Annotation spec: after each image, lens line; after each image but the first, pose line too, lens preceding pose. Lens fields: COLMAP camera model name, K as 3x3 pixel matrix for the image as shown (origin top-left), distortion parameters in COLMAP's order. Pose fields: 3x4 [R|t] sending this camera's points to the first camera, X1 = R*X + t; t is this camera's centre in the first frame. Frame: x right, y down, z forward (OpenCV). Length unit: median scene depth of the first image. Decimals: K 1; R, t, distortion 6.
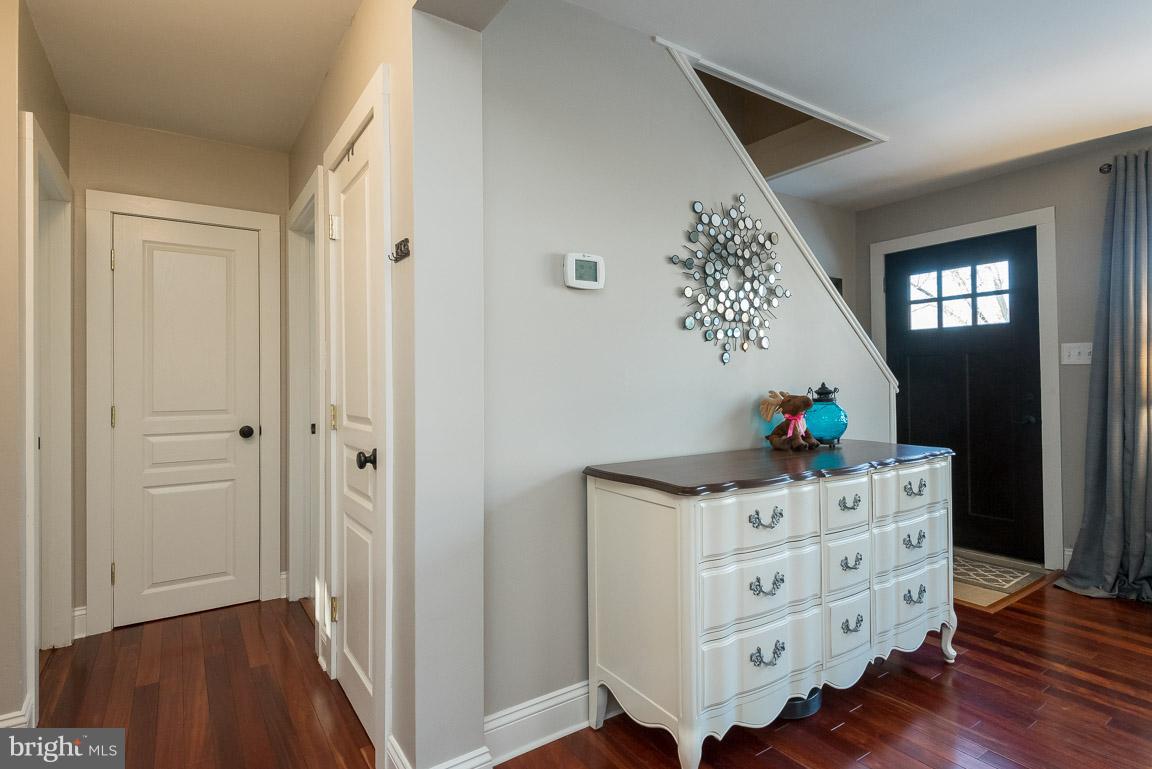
lens RADIAL K [[593.4, 0, 571.1], [0, 593.4, 376.6], [0, 0, 1]] dist [0.004607, -0.003147]
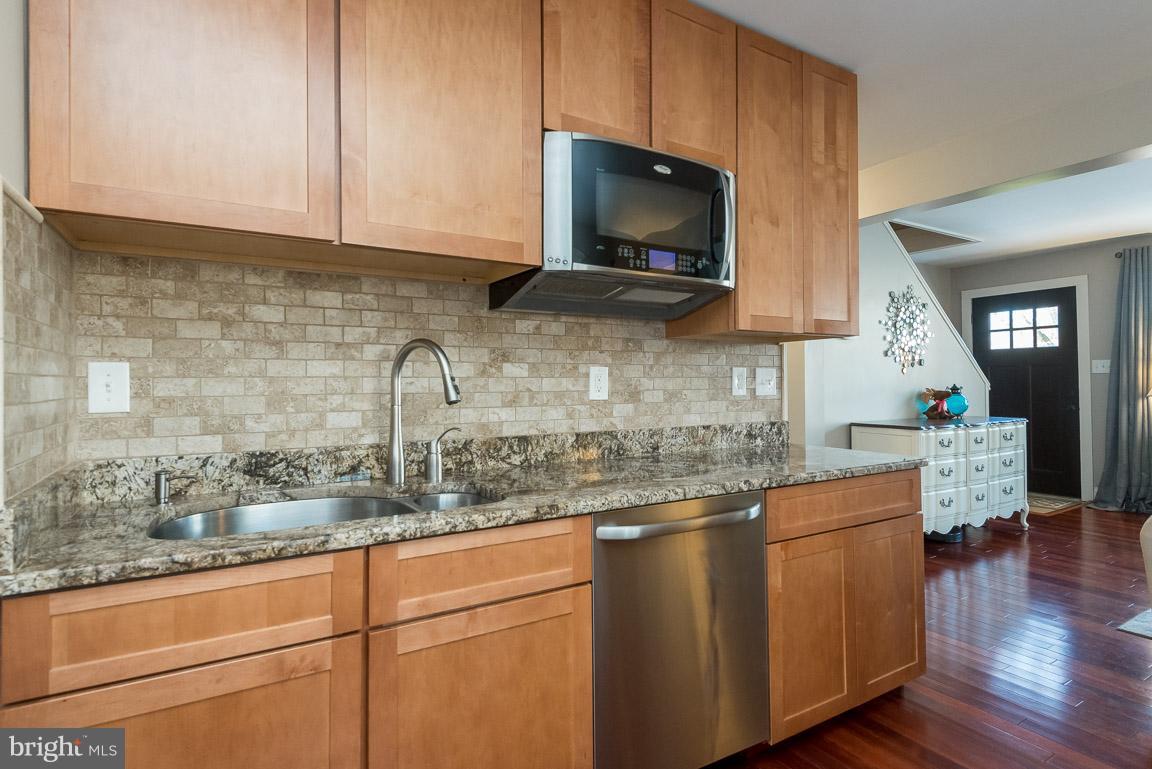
lens RADIAL K [[593.4, 0, 574.4], [0, 593.4, 376.8], [0, 0, 1]] dist [0.004607, -0.003147]
pose [[0.998662, 0.001368, -0.051694, -0.603836], [-0.001530, 0.999994, -0.003075, -0.003815], [0.051690, 0.003150, 0.998658, -0.835533]]
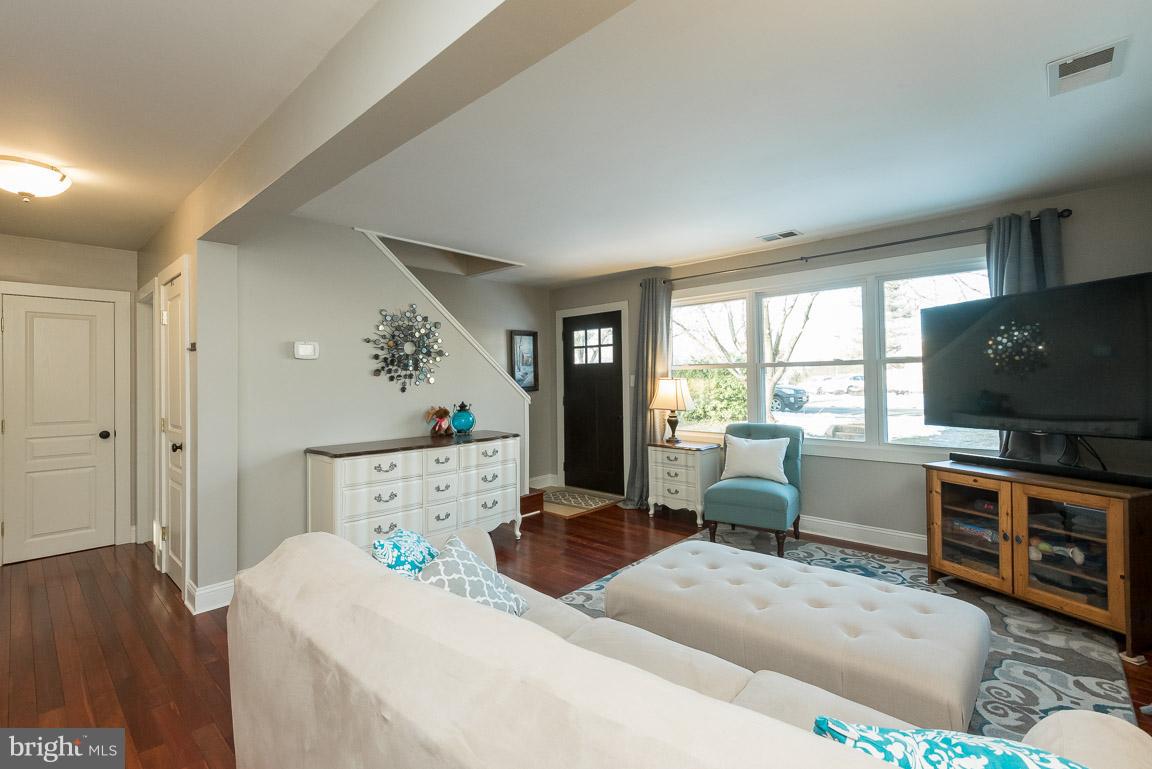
lens RADIAL K [[521.0, 0, 579.9], [0, 521.0, 377.1], [0, 0, 1]] dist [0.010720, -0.006849]
pose [[0.971184, 0.000589, 0.238332, 0.351452], [-0.000773, 0.999999, 0.000676, -0.062469], [-0.238332, -0.000840, 0.971183, -0.656556]]
